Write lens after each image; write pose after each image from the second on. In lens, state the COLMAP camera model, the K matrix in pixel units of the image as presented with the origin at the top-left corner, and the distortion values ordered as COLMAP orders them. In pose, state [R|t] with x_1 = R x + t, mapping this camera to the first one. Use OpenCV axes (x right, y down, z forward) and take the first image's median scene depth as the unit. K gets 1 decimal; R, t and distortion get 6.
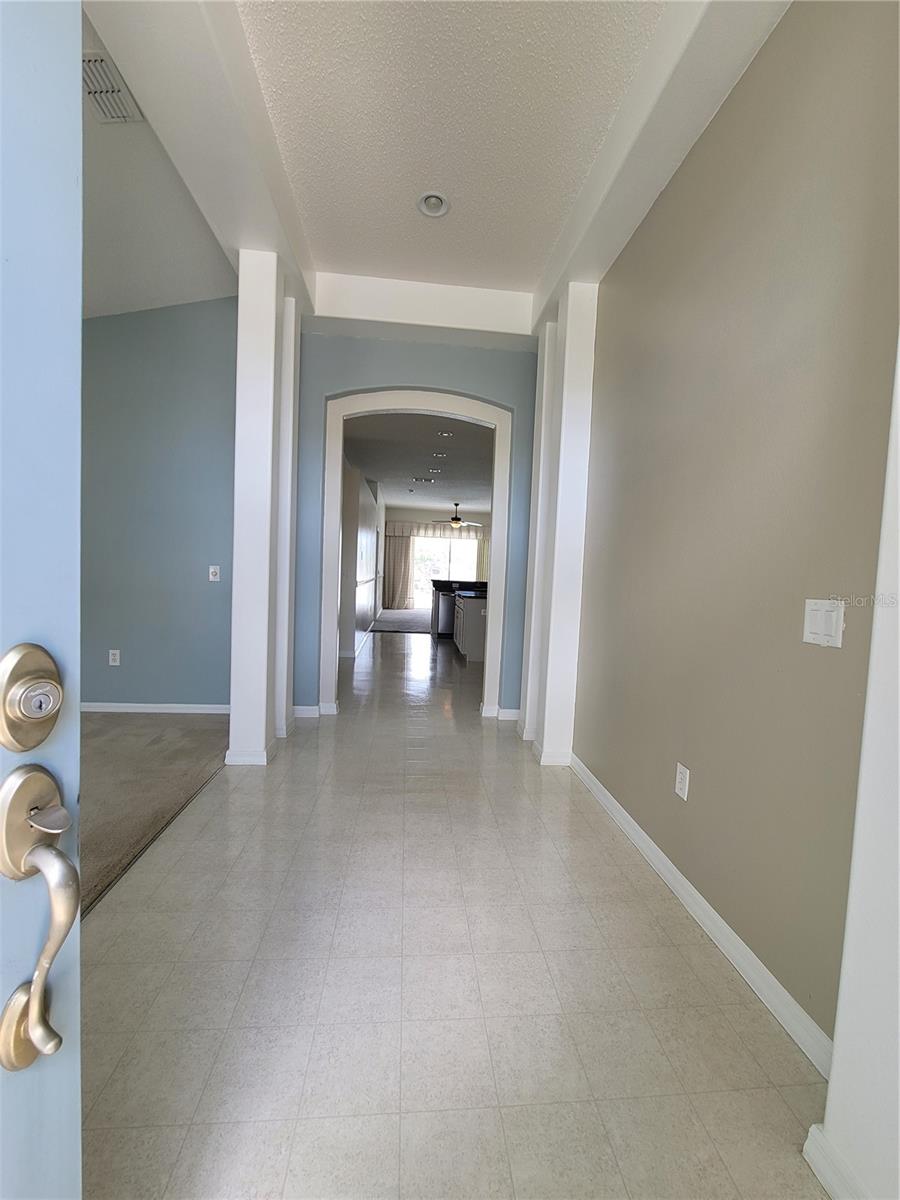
lens RADIAL K [[496.8, 0, 450.1], [0, 496.8, 600.1], [0, 0, 1]] dist [-0.010209, 0.002529]
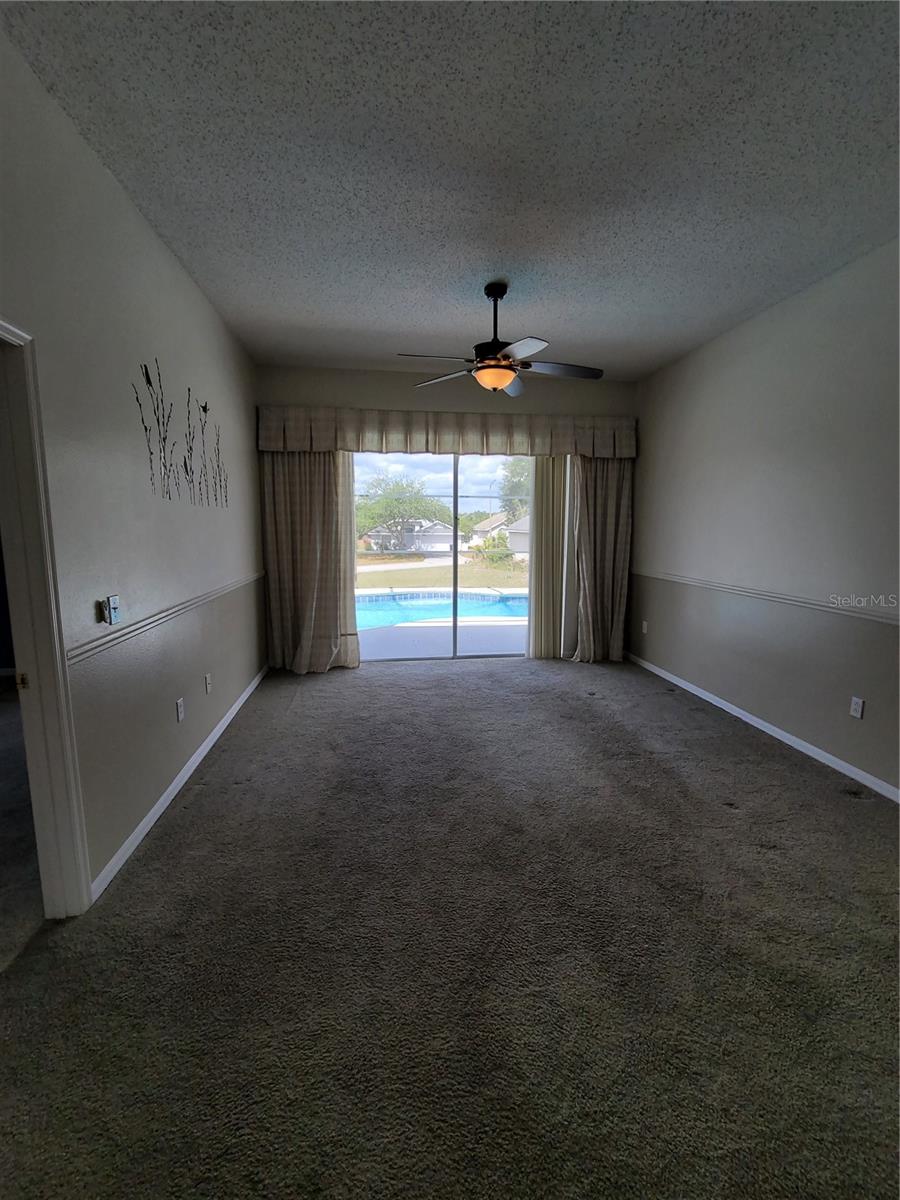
lens RADIAL K [[496.8, 0, 471.8], [0, 496.8, 595.6], [0, 0, 1]] dist [-0.010209, 0.002529]
pose [[0.998431, -0.043920, 0.034736, -0.005605], [0.040664, 0.995160, 0.089463, -0.063721], [-0.038497, -0.087911, 0.995384, 0.711092]]
